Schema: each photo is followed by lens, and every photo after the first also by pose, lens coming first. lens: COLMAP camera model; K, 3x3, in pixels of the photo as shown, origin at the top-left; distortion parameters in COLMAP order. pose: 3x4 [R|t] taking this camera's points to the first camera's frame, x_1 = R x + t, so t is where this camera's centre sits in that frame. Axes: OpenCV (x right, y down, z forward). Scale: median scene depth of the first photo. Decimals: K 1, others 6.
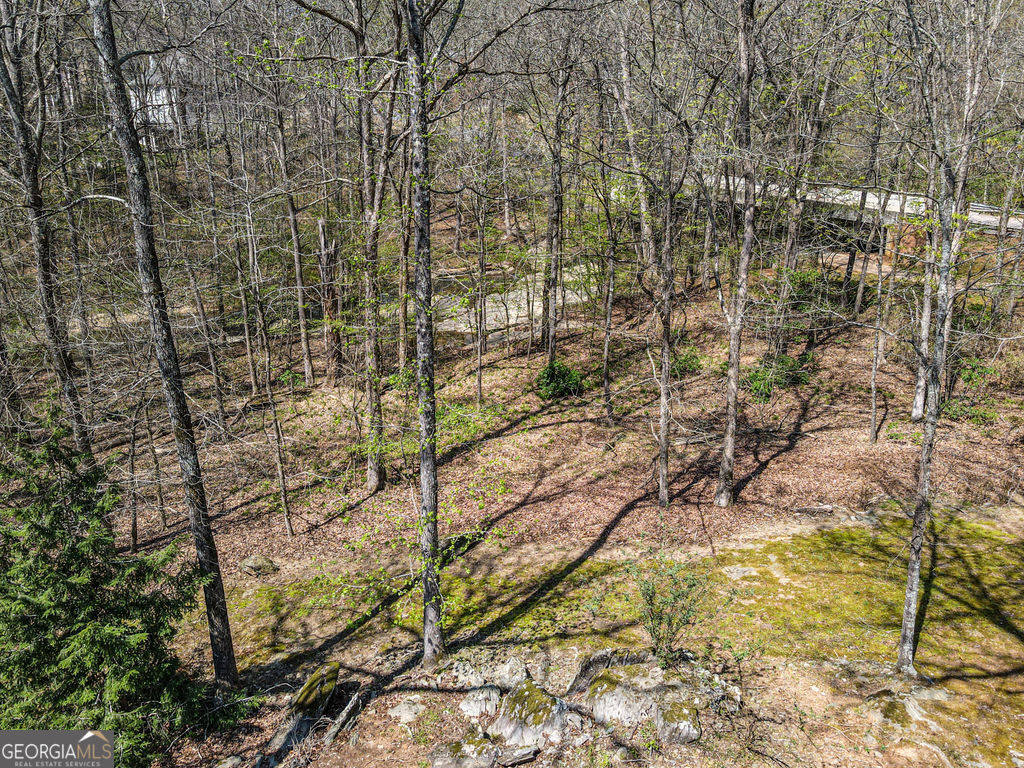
lens RADIAL K [[732.8, 0, 512.0], [0, 732.8, 384.0], [0, 0, 1]] dist [0.011537, -0.002015]
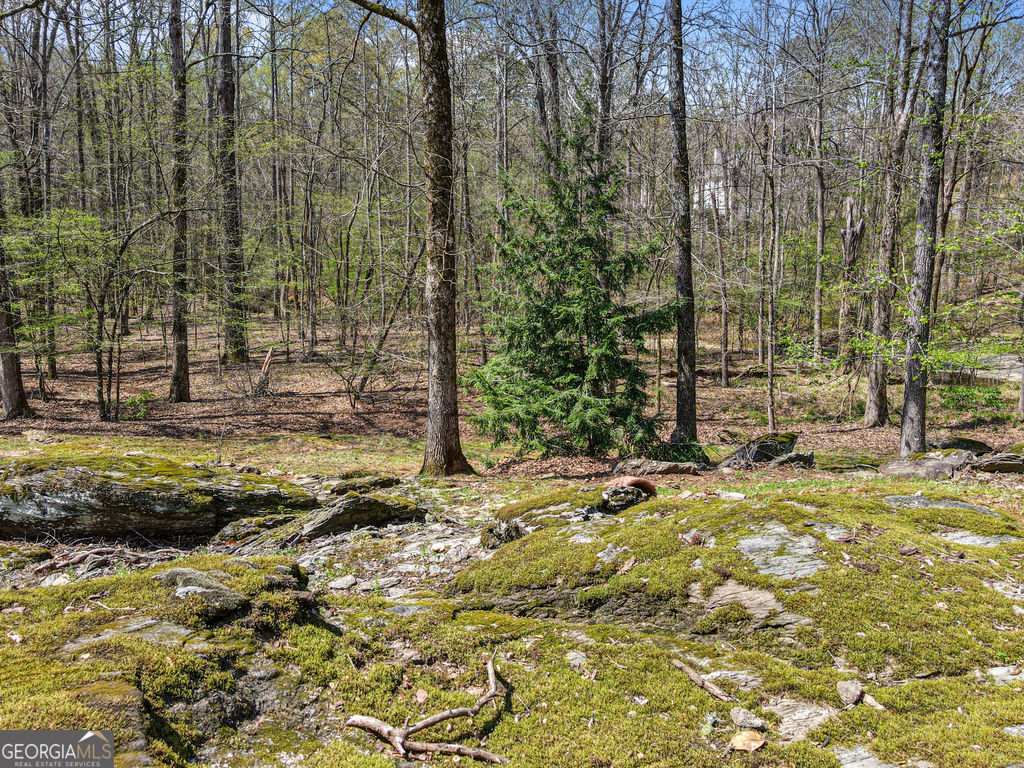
lens RADIAL K [[732.8, 0, 512.0], [0, 732.8, 384.0], [0, 0, 1]] dist [0.011537, -0.002015]
pose [[0.768770, 0.064549, -0.636260, 0.050919], [-0.176788, 0.977574, -0.114431, 0.311325], [0.614605, 0.200454, 0.762941, 0.026381]]
